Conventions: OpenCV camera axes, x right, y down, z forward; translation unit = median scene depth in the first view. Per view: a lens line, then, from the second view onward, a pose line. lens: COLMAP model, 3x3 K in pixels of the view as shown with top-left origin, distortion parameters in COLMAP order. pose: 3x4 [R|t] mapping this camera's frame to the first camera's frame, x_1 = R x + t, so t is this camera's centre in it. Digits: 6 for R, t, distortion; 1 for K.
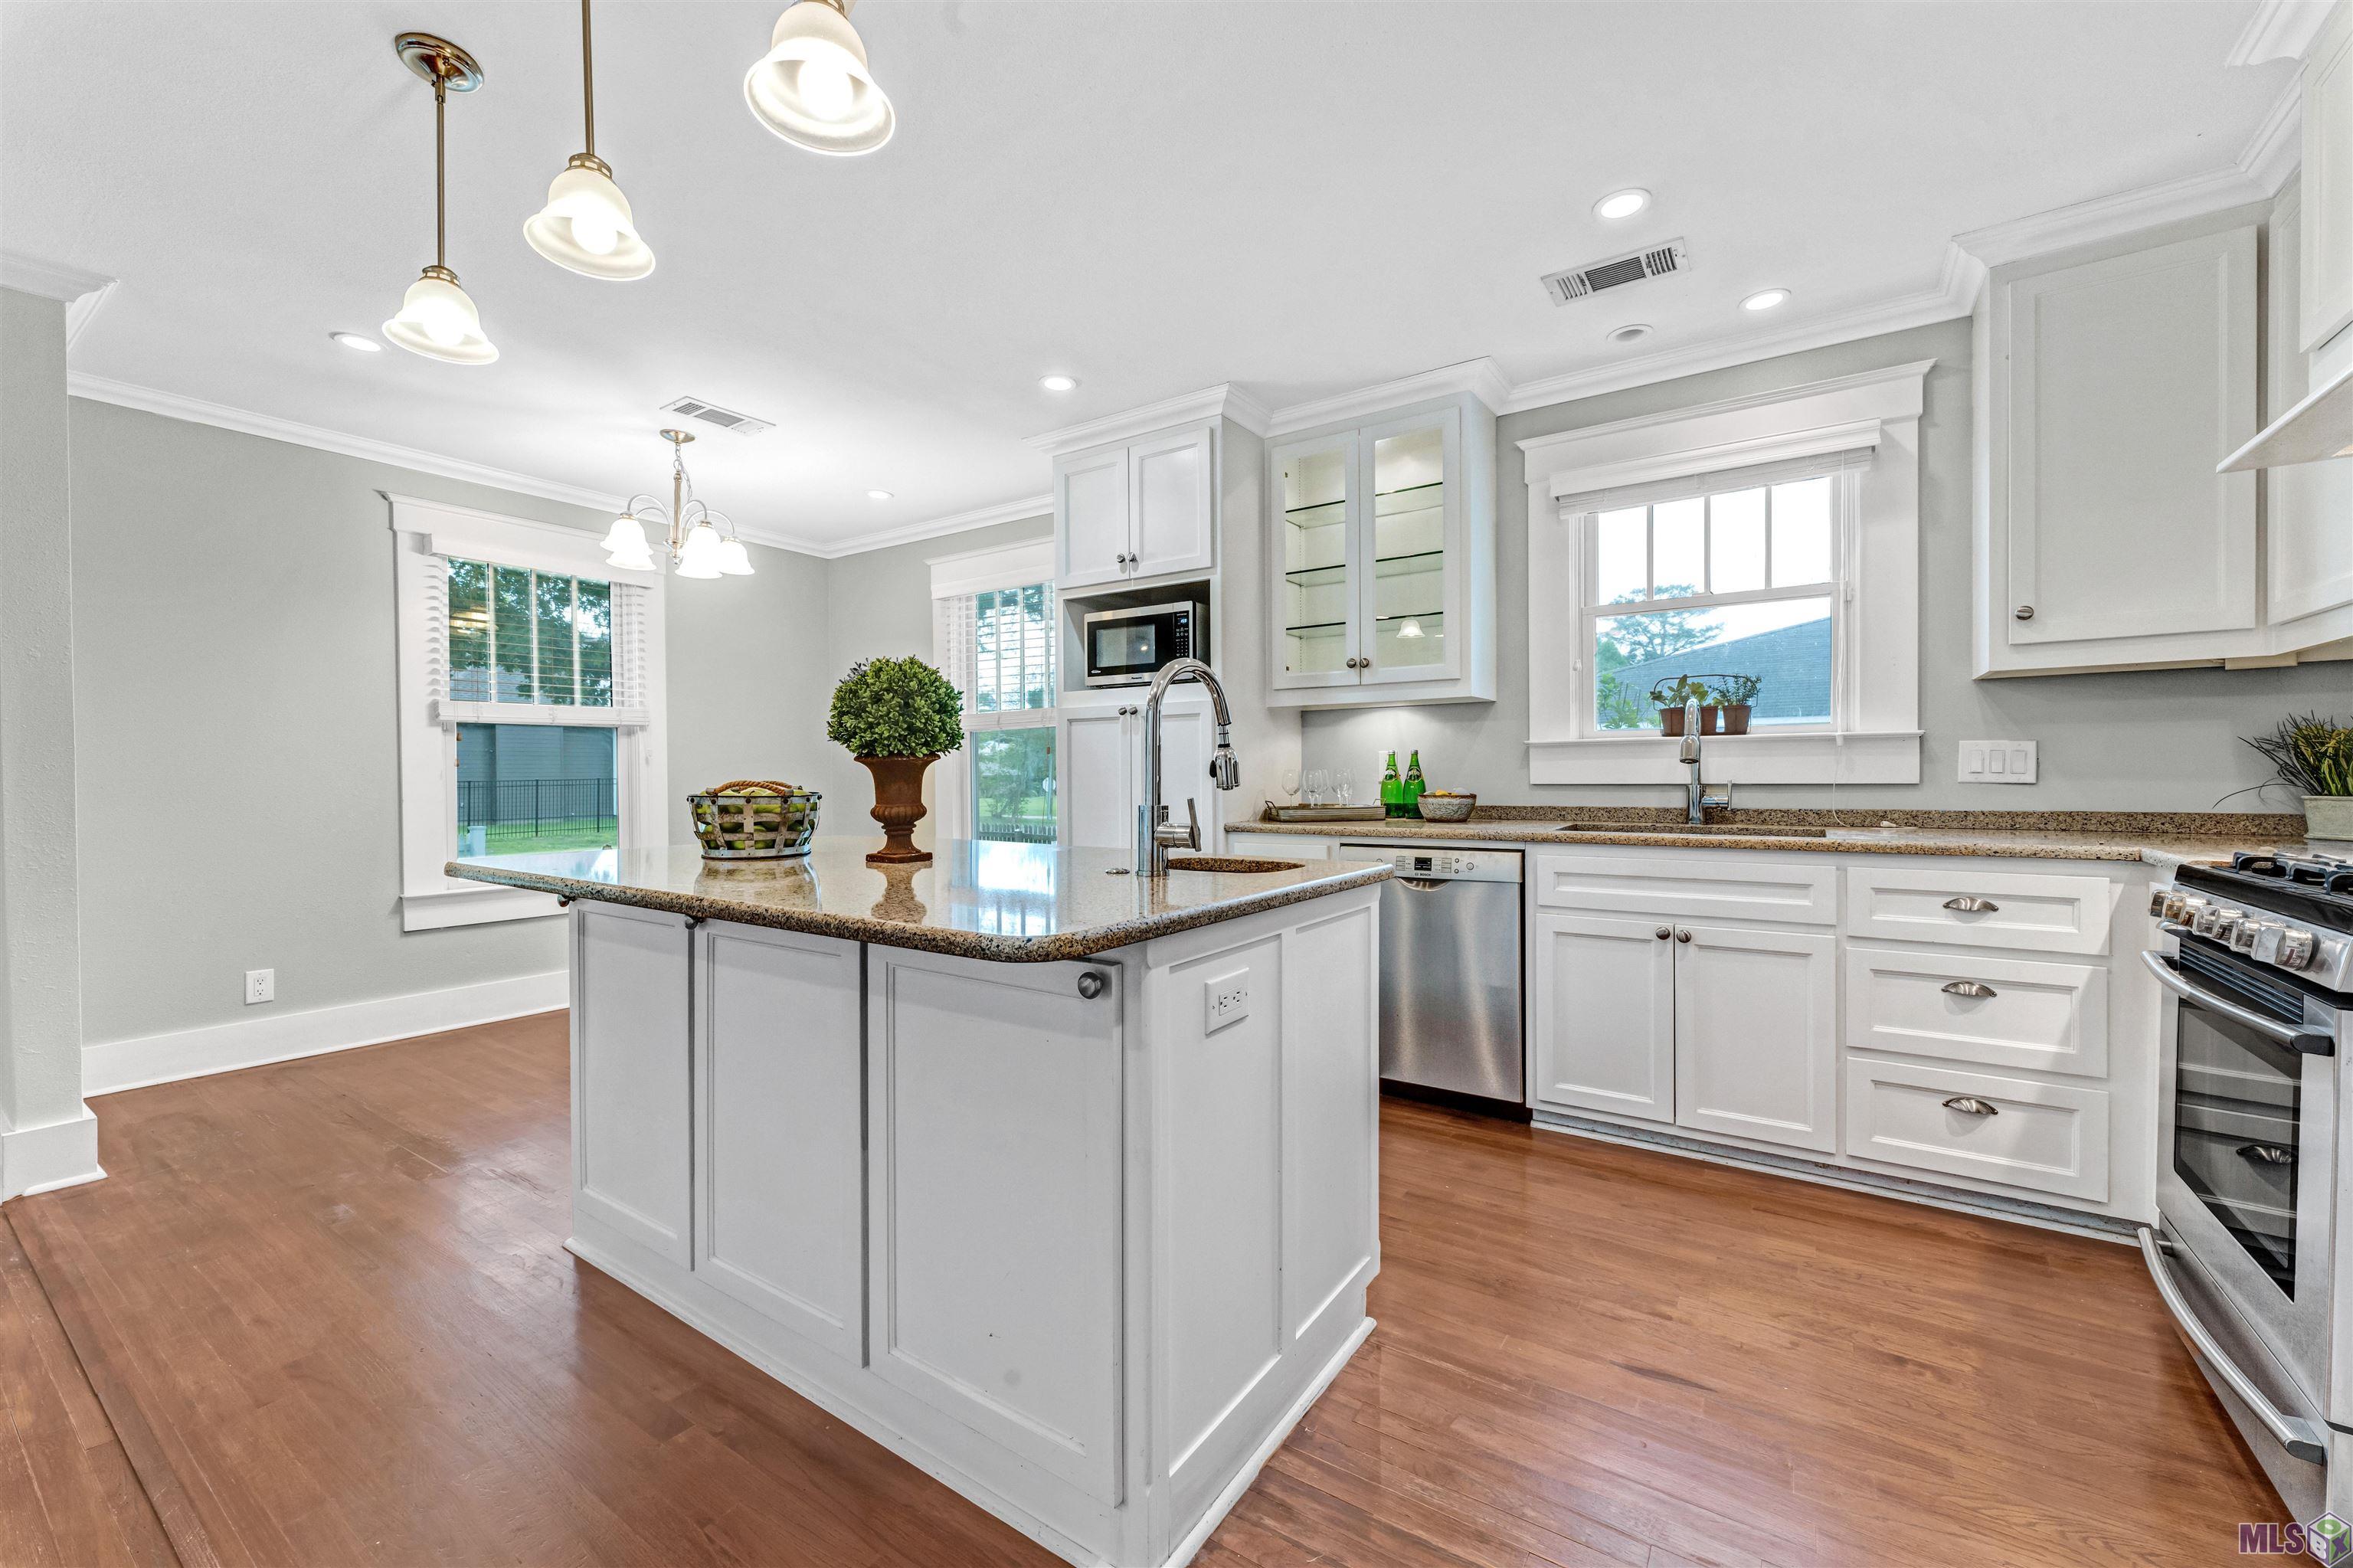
lens RADIAL K [[941.2, 0, 1174.5], [0, 941.2, 785.4], [0, 0, 1]] dist [0.002784, -0.000714]
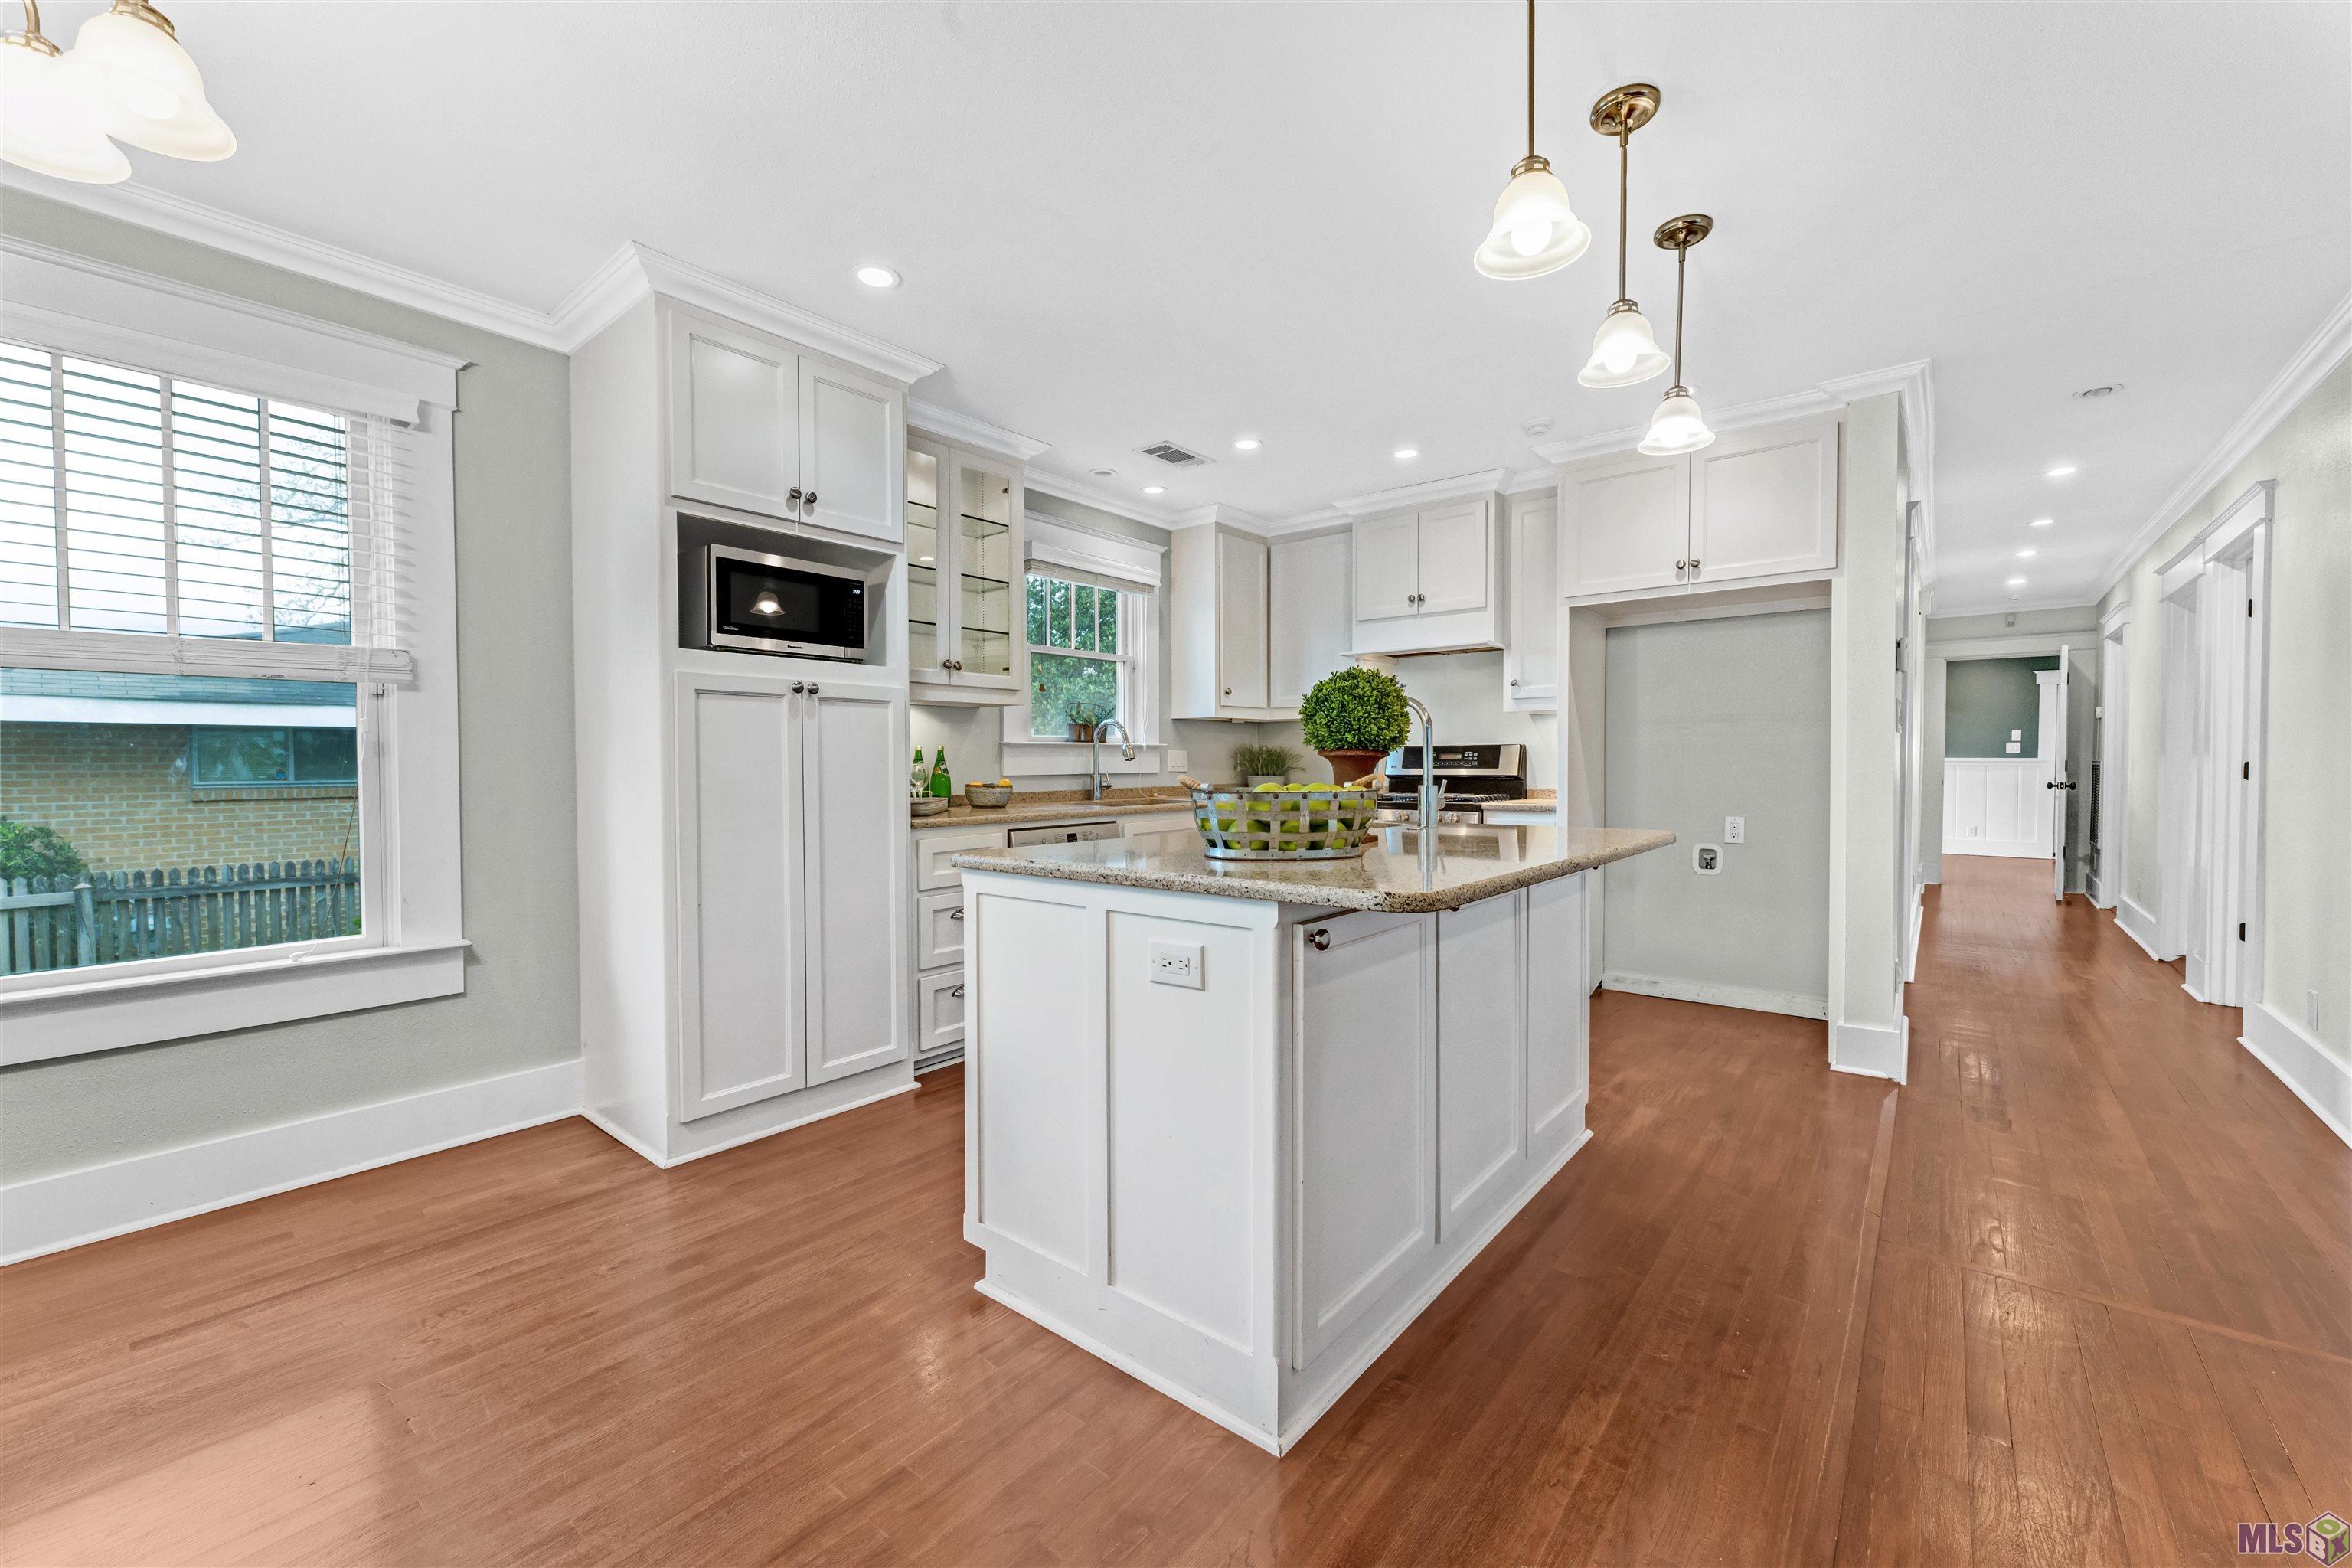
lens RADIAL K [[940.8, 0, 1176.3], [0, 940.8, 779.8], [0, 0, 1]] dist [0.002784, -0.000714]
pose [[0.090664, -0.013247, 0.995793, -0.872031], [0.013313, 0.999838, 0.012088, -0.008337], [-0.995793, 0.012161, 0.090826, 0.663090]]
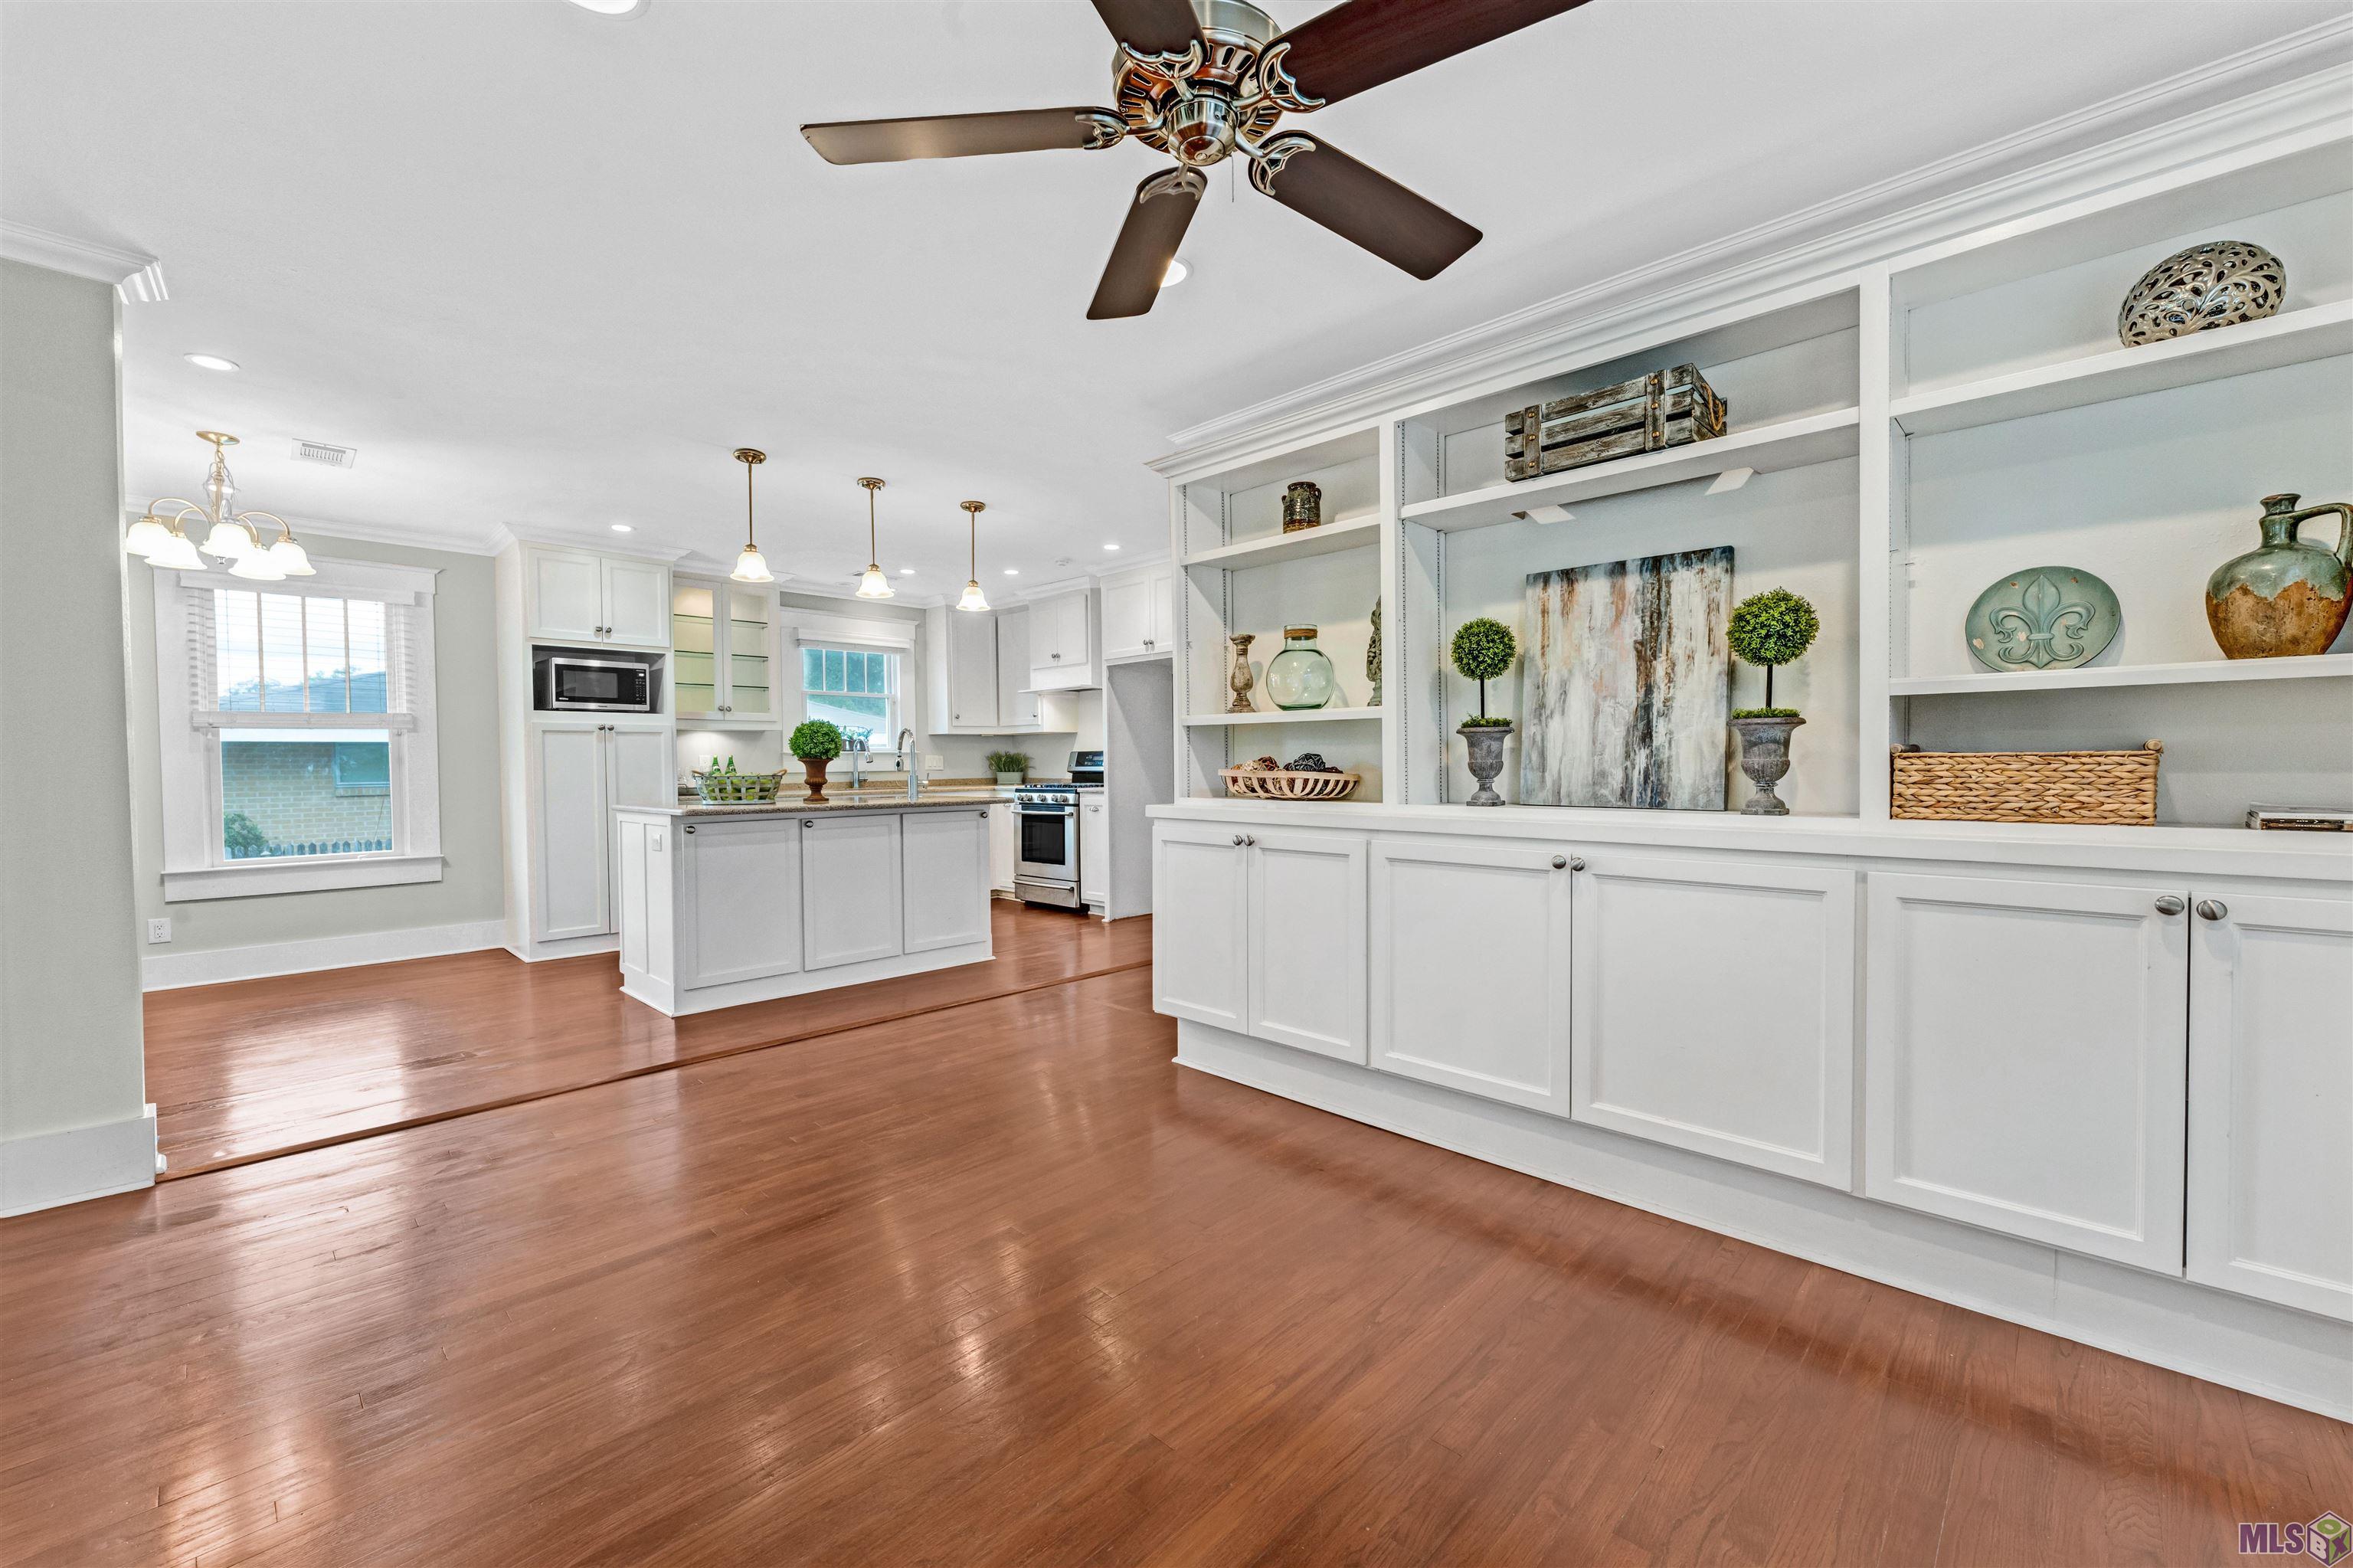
lens RADIAL K [[941.2, 0, 1177.0], [0, 941.2, 781.9], [0, 0, 1]] dist [0.002784, -0.000714]
pose [[0.177771, -0.016220, 0.983938, -1.513520], [0.020409, 0.999710, 0.012793, 0.009868], [-0.983860, 0.017807, 0.178050, -0.213814]]
